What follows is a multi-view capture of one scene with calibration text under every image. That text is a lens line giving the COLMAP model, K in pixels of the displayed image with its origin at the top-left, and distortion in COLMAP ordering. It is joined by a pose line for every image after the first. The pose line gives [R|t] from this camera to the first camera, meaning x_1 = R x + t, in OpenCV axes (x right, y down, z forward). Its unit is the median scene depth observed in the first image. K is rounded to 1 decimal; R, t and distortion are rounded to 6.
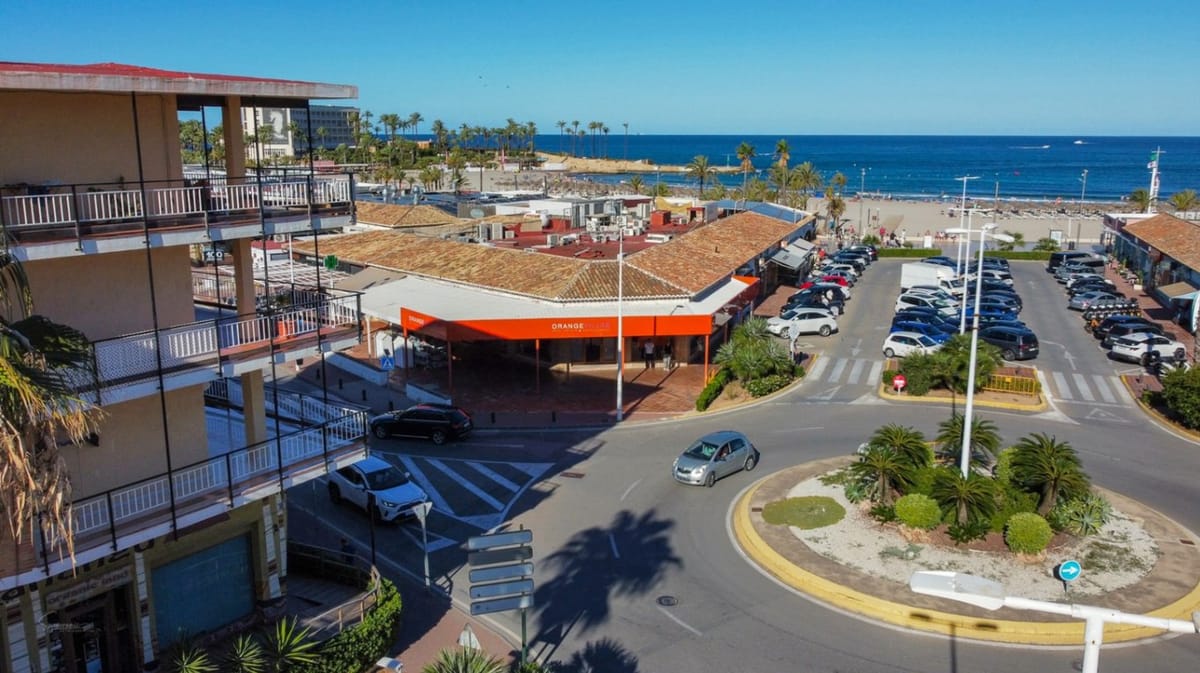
lens RADIAL K [[938.2, 0, 603.0], [0, 938.2, 336.5], [0, 0, 1]] dist [0.001432, -0.007617]
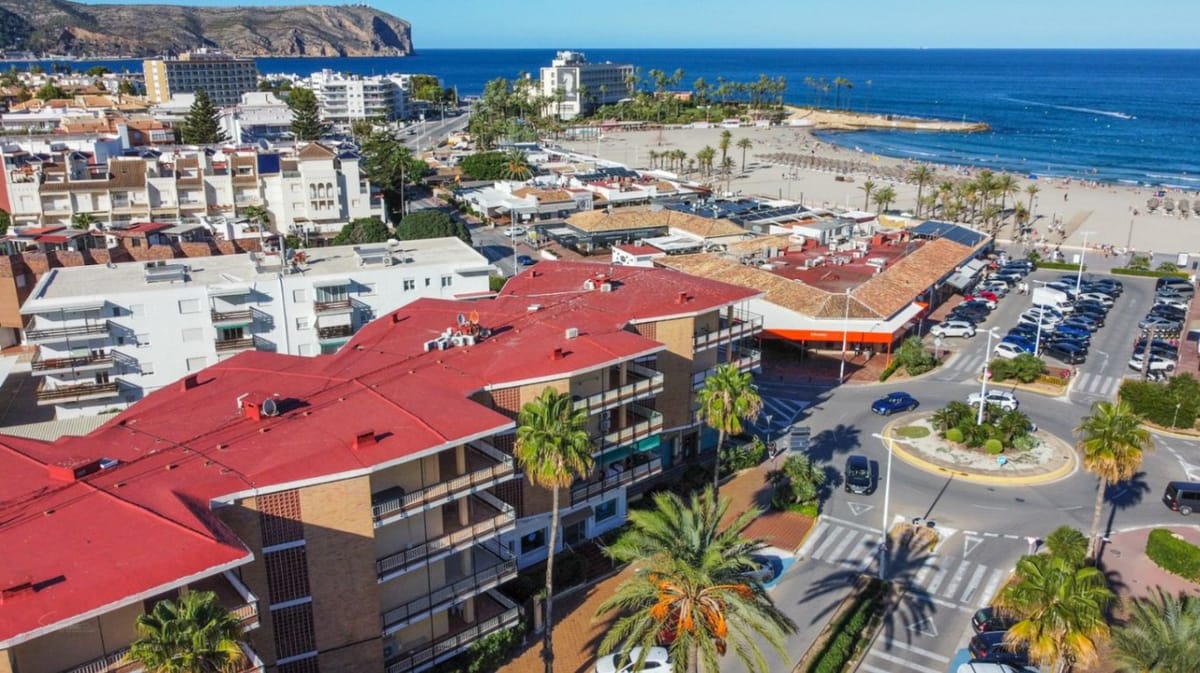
lens RADIAL K [[938.2, 0, 598.0], [0, 938.2, 331.7], [0, 0, 1]] dist [0.001432, -0.007617]
pose [[0.969247, 0.071018, -0.235618, -0.021725], [-0.048271, 0.993720, 0.100949, -0.191681], [0.241308, -0.086471, 0.966589, -1.055376]]
